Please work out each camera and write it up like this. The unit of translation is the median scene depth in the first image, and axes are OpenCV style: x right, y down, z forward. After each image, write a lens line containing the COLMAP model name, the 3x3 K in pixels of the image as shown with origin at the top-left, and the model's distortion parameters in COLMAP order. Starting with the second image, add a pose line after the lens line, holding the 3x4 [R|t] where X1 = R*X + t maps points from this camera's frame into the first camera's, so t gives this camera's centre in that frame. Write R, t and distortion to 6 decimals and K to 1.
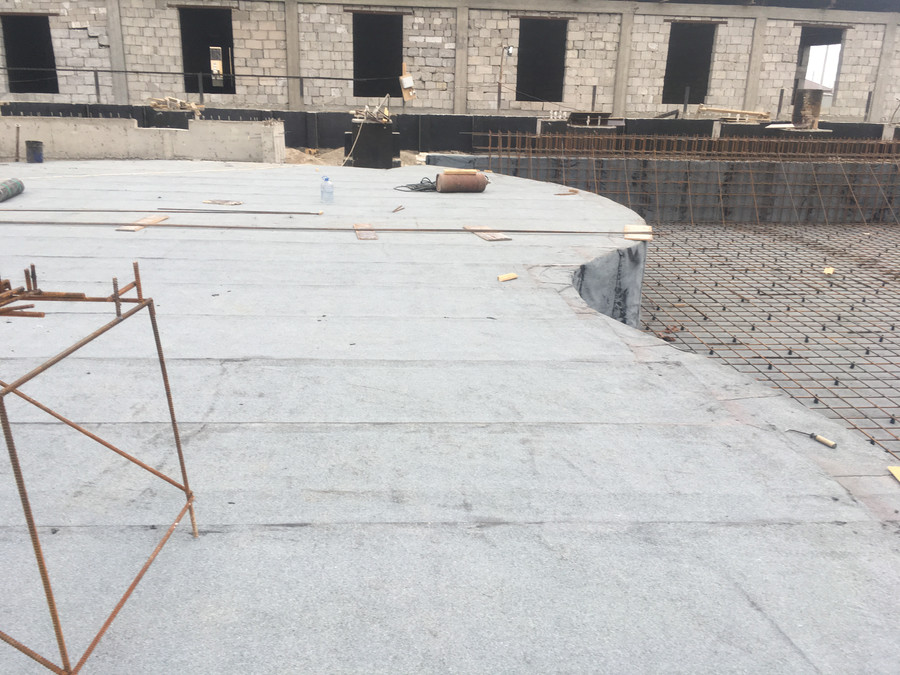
lens RADIAL K [[763.6, 0, 443.8], [0, 763.6, 340.5], [0, 0, 1]] dist [0.081072, -0.118164]
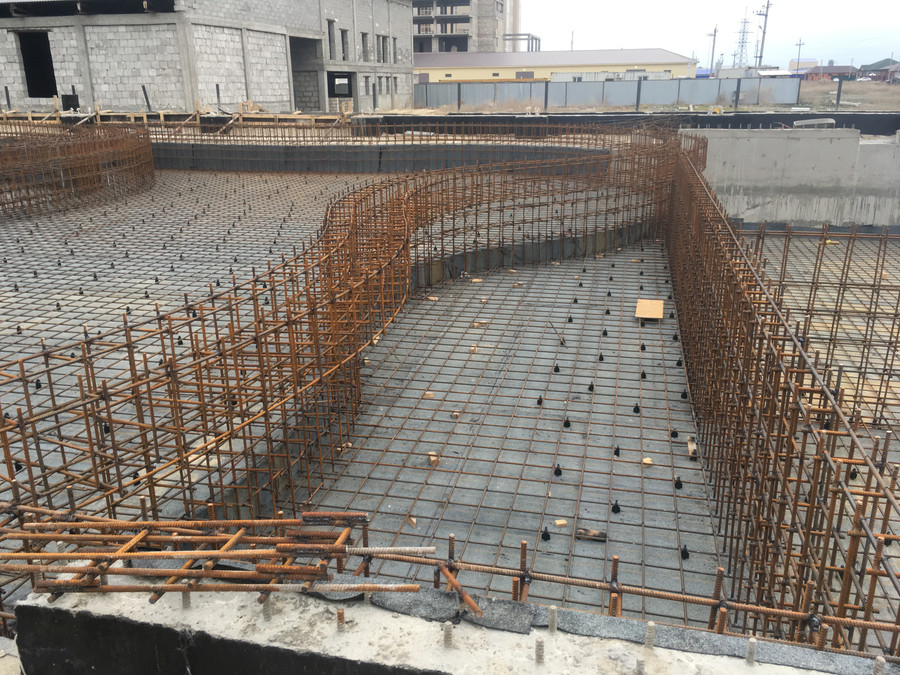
lens RADIAL K [[763.6, 0, 443.8], [0, 763.6, 340.5], [0, 0, 1]] dist [0.081072, -0.118164]
pose [[0.952247, 0.063238, -0.298708, 1.495850], [-0.063087, 0.997956, 0.010157, 0.017177], [0.298740, 0.009173, 0.954291, 0.058815]]
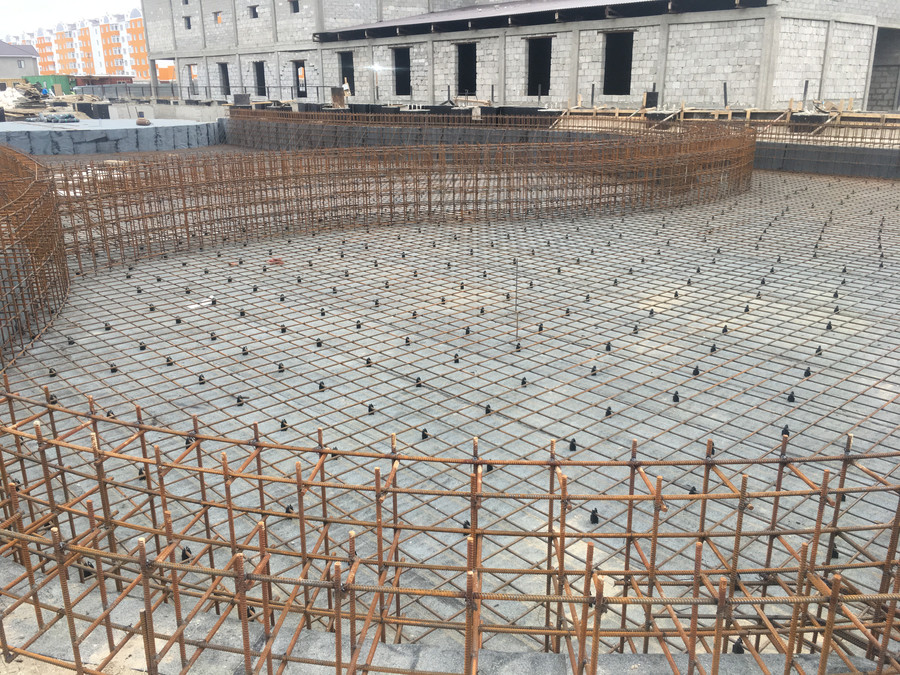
lens RADIAL K [[763.6, 0, 443.8], [0, 763.6, 340.5], [0, 0, 1]] dist [0.081072, -0.118164]
pose [[0.604126, 0.220770, -0.765698, 1.417234], [-0.226620, 0.968782, 0.100524, 0.024233], [0.763987, 0.112793, 0.635297, 0.029227]]
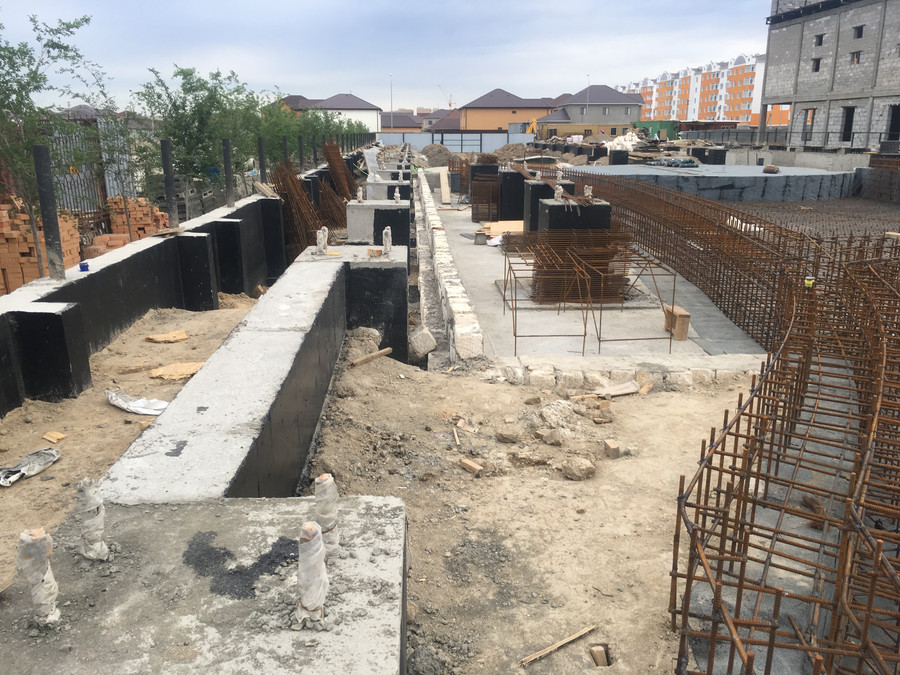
lens RADIAL K [[763.6, 0, 443.8], [0, 763.6, 340.5], [0, 0, 1]] dist [0.081072, -0.118164]
pose [[-0.038582, 0.235984, -0.970991, 1.278637], [-0.318252, 0.918212, 0.235802, 0.036018], [0.947221, 0.318117, 0.039676, -0.018204]]
